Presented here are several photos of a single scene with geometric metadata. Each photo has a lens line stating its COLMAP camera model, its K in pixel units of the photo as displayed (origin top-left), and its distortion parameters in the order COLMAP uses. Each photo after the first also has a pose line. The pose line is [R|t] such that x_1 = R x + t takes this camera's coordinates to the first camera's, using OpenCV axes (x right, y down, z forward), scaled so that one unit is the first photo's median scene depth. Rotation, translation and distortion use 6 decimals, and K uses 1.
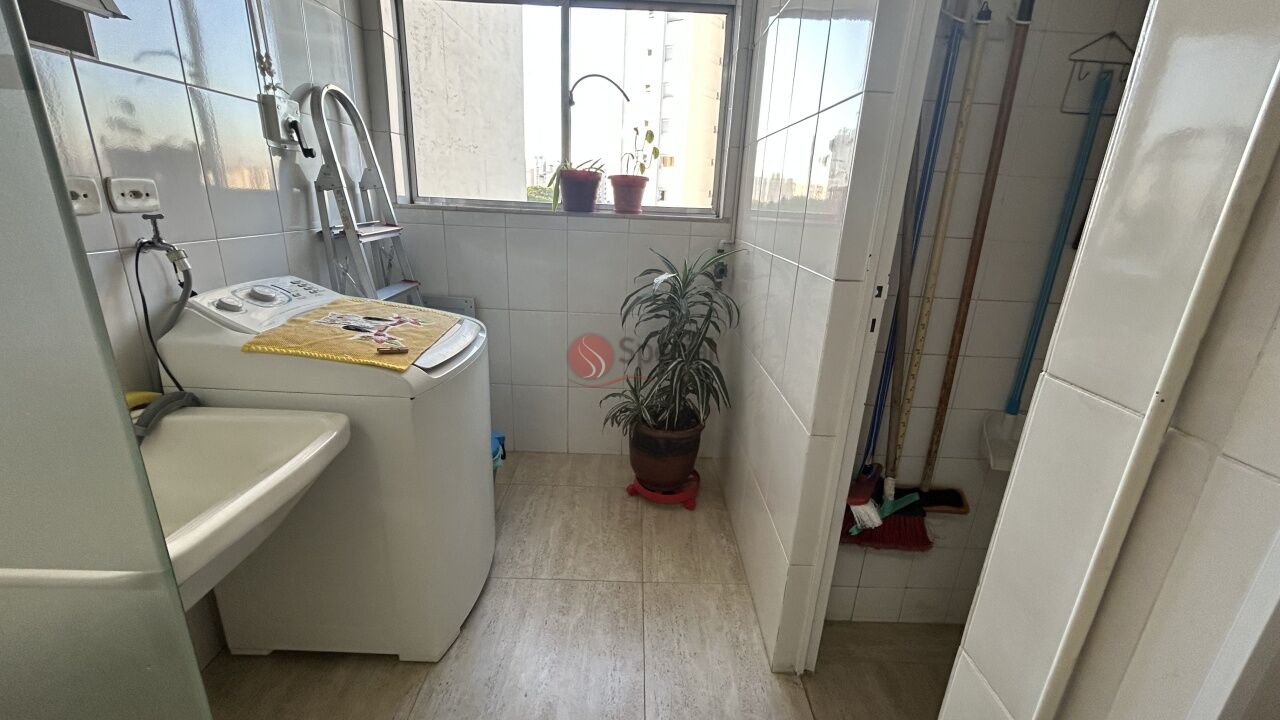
lens RADIAL K [[517.2, 0, 643.8], [0, 517.2, 364.5], [0, 0, 1]] dist [0.000121, 0.000254]
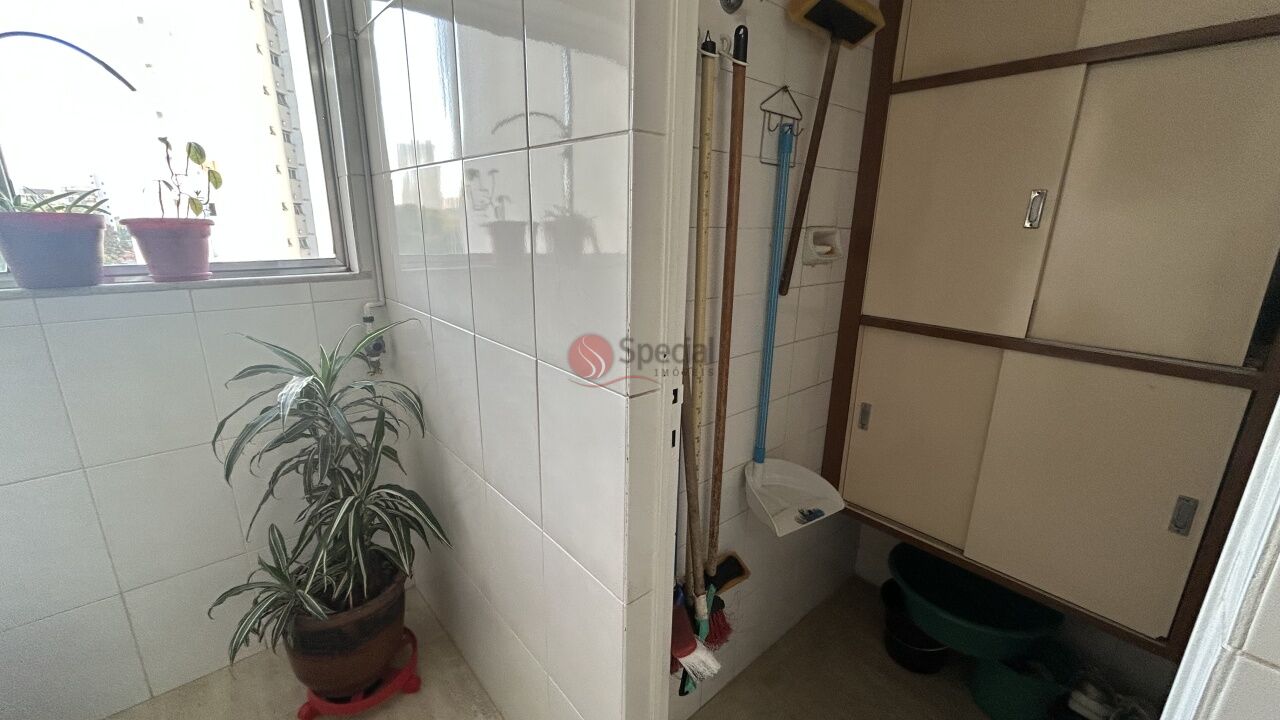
lens RADIAL K [[517.2, 0, 642.9], [0, 517.2, 363.7], [0, 0, 1]] dist [0.000121, 0.000254]
pose [[0.760571, -0.203491, 0.616541, -0.016851], [0.215514, 0.974899, 0.055908, -0.132596], [-0.612442, 0.090351, 0.785335, 0.244171]]
